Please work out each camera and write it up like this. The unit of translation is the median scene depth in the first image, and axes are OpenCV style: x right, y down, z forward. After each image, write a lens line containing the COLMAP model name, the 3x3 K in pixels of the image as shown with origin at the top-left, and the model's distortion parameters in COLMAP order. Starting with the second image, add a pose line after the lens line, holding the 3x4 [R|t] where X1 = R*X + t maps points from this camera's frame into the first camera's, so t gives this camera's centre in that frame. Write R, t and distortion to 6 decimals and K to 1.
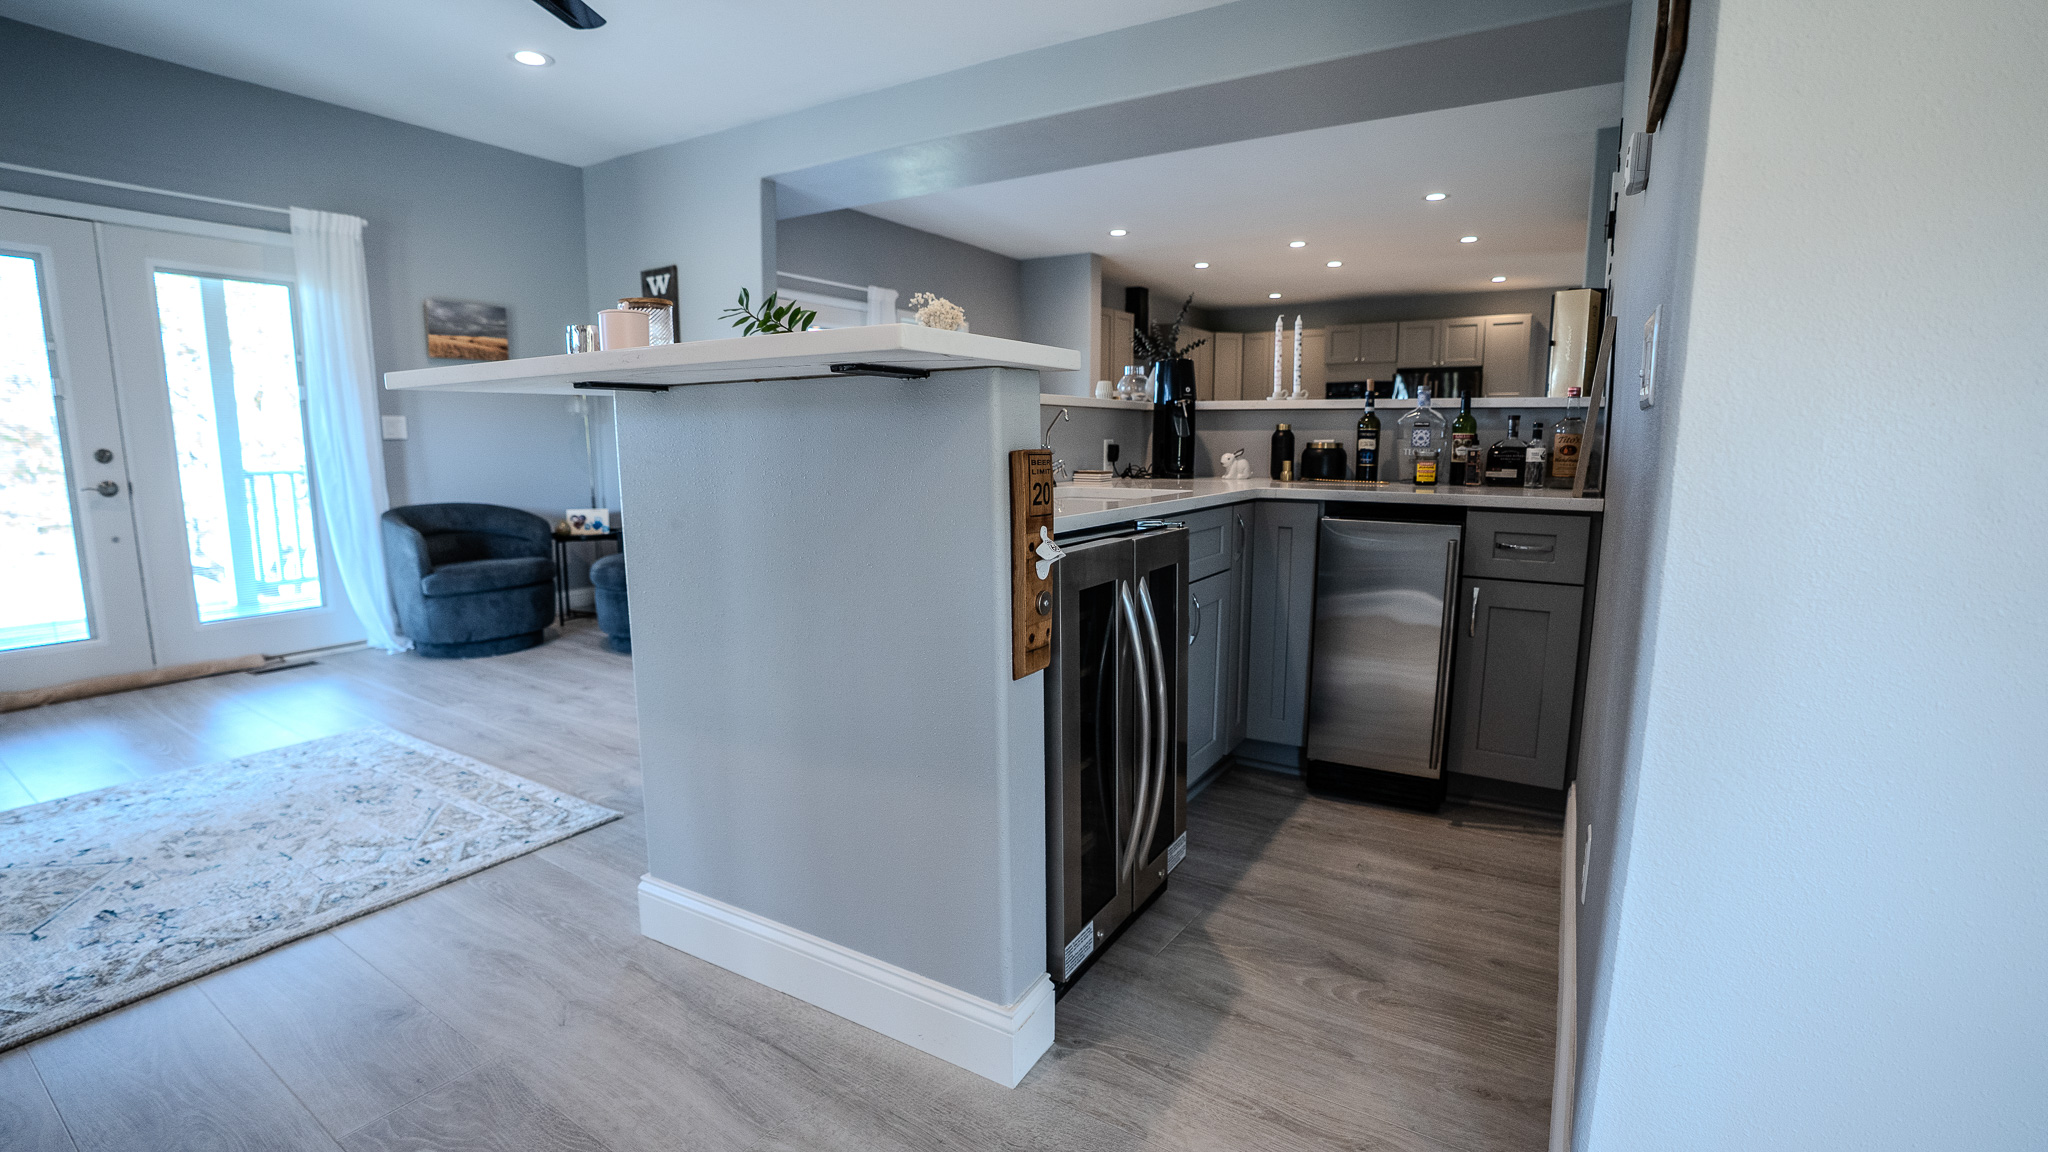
lens RADIAL K [[949.5, 0, 1002.9], [0, 949.5, 584.8], [0, 0, 1]] dist [-0.073622, 0.031166]
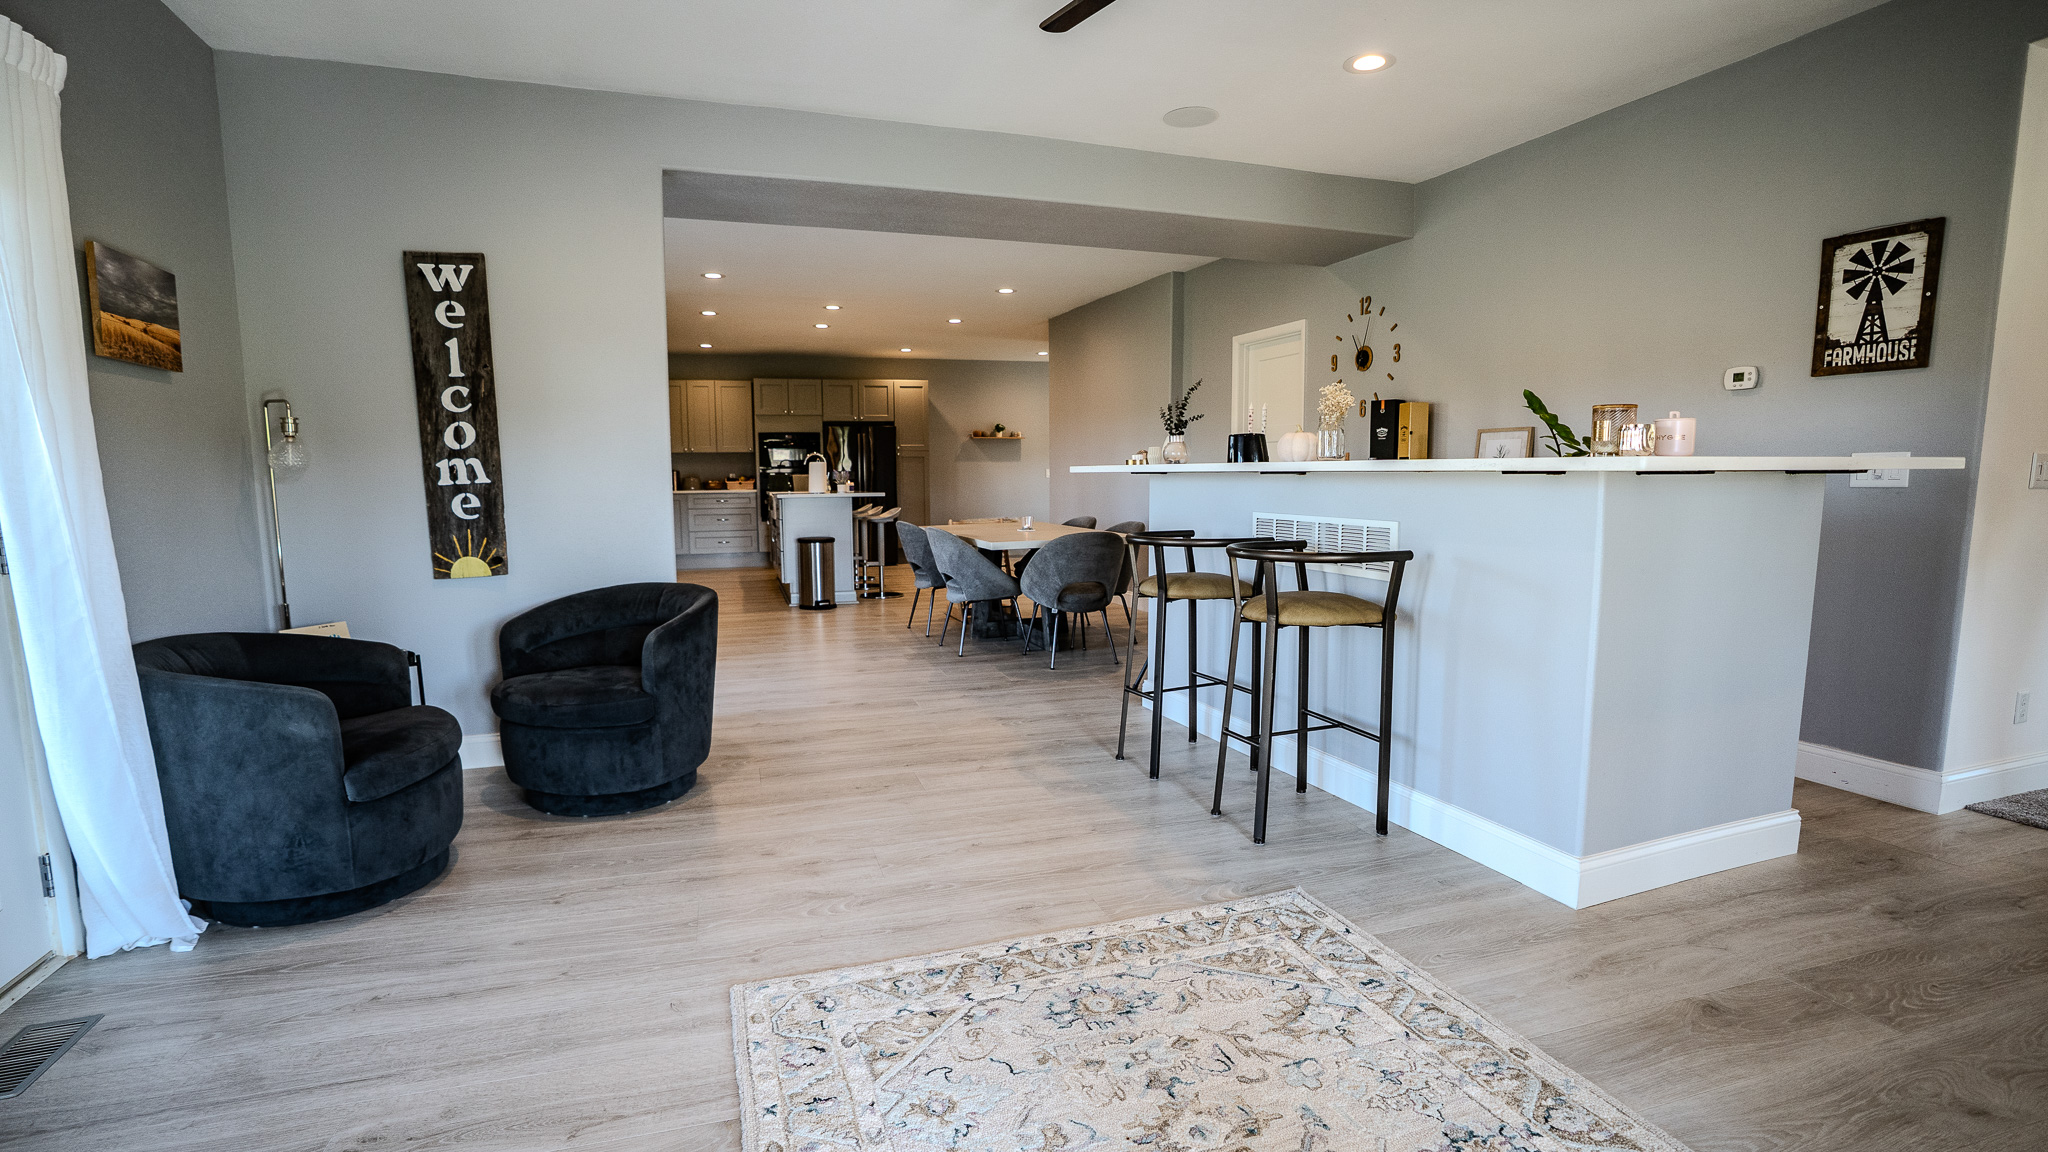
lens RADIAL K [[949.5, 0, 1002.9], [0, 949.5, 584.8], [0, 0, 1]] dist [-0.073622, 0.031166]
pose [[0.617600, -0.095113, 0.780720, -0.898097], [0.129385, 0.991423, 0.018430, -0.085835], [-0.775777, 0.089631, 0.624609, 0.403688]]
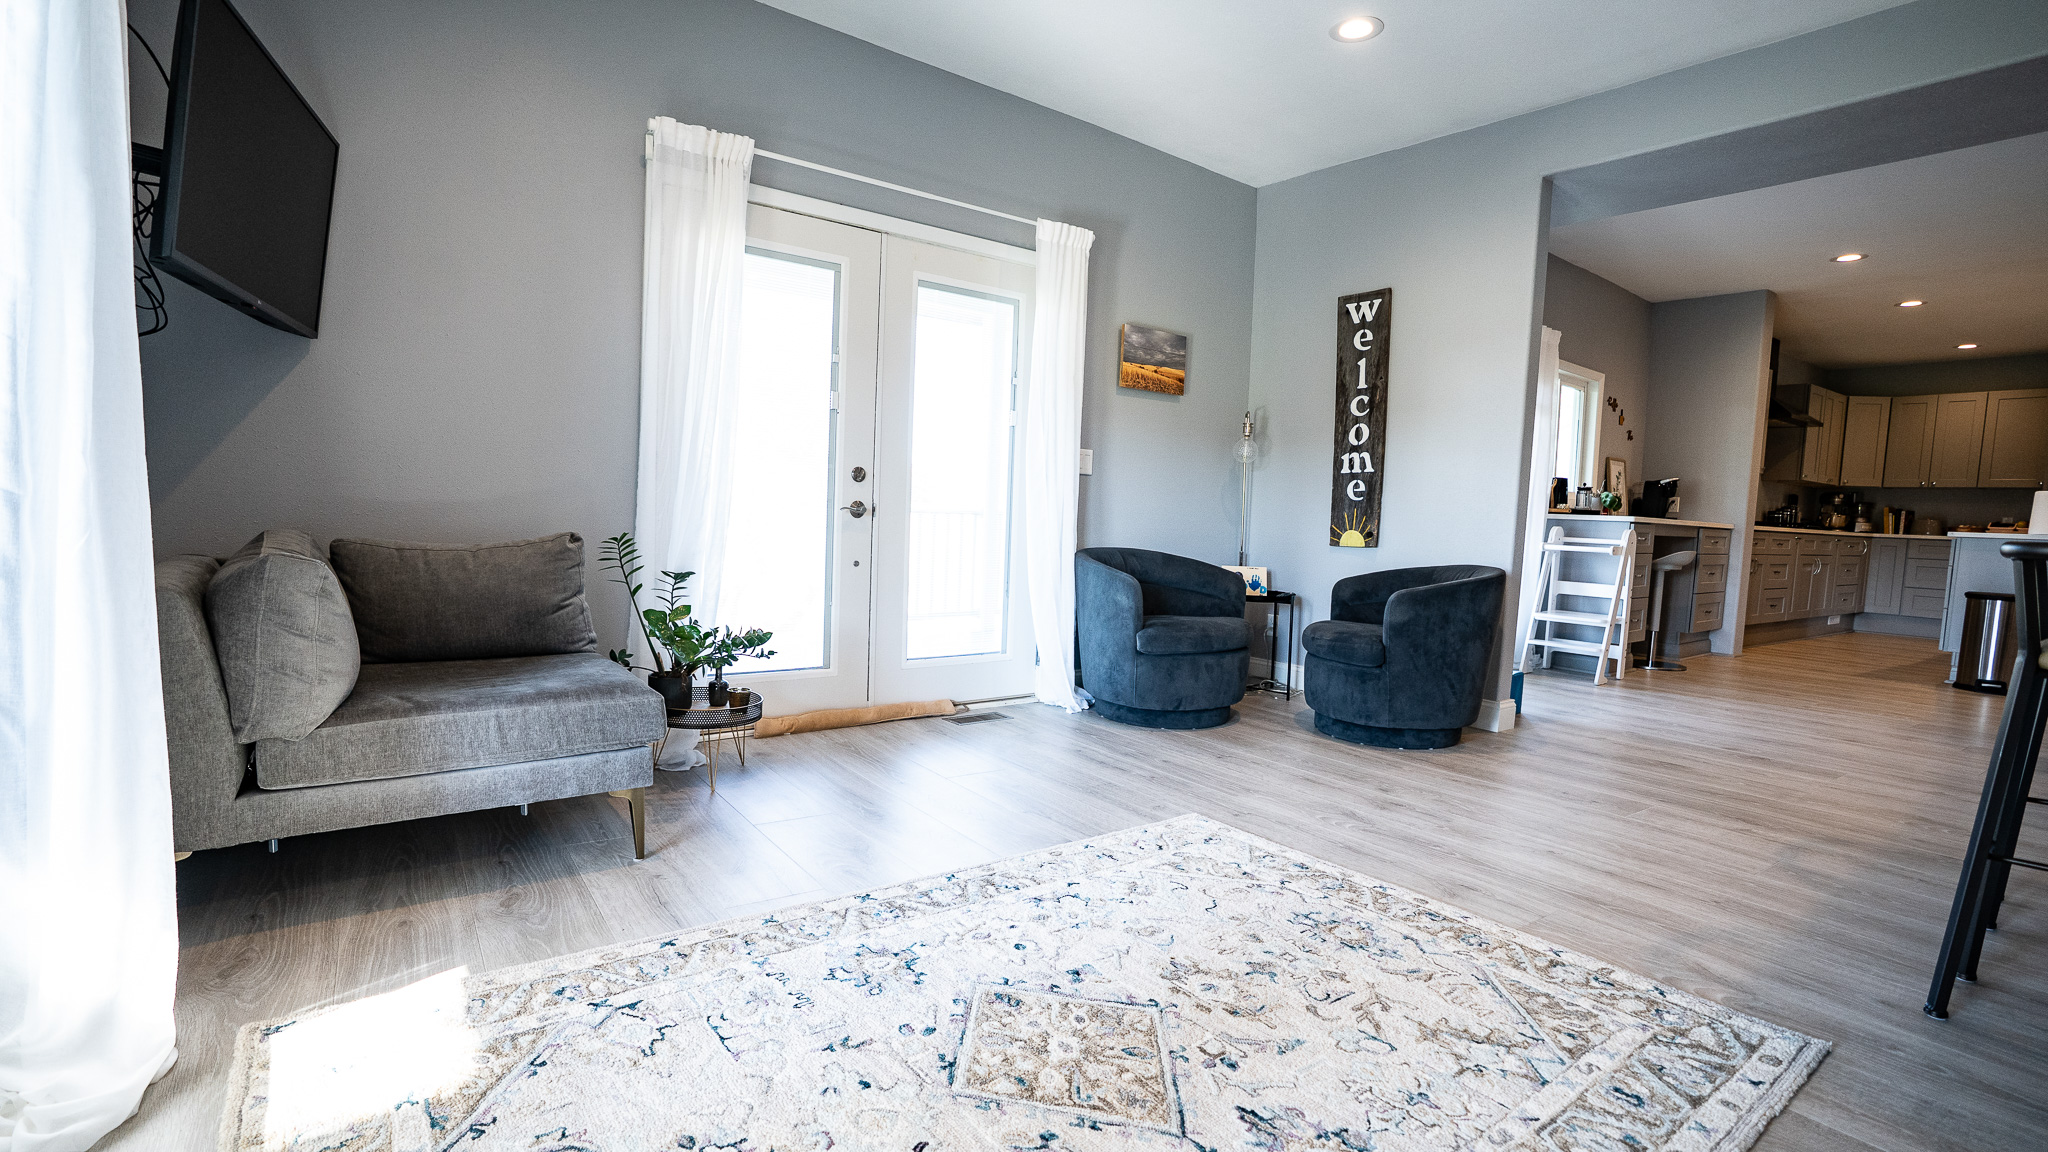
lens RADIAL K [[949.5, 0, 1002.9], [0, 949.5, 584.8], [0, 0, 1]] dist [-0.073622, 0.031166]
pose [[0.935674, 0.066169, -0.346606, -0.495628], [-0.093731, 0.993580, -0.063350, 0.019533], [0.340189, 0.091763, 0.935869, 0.142754]]
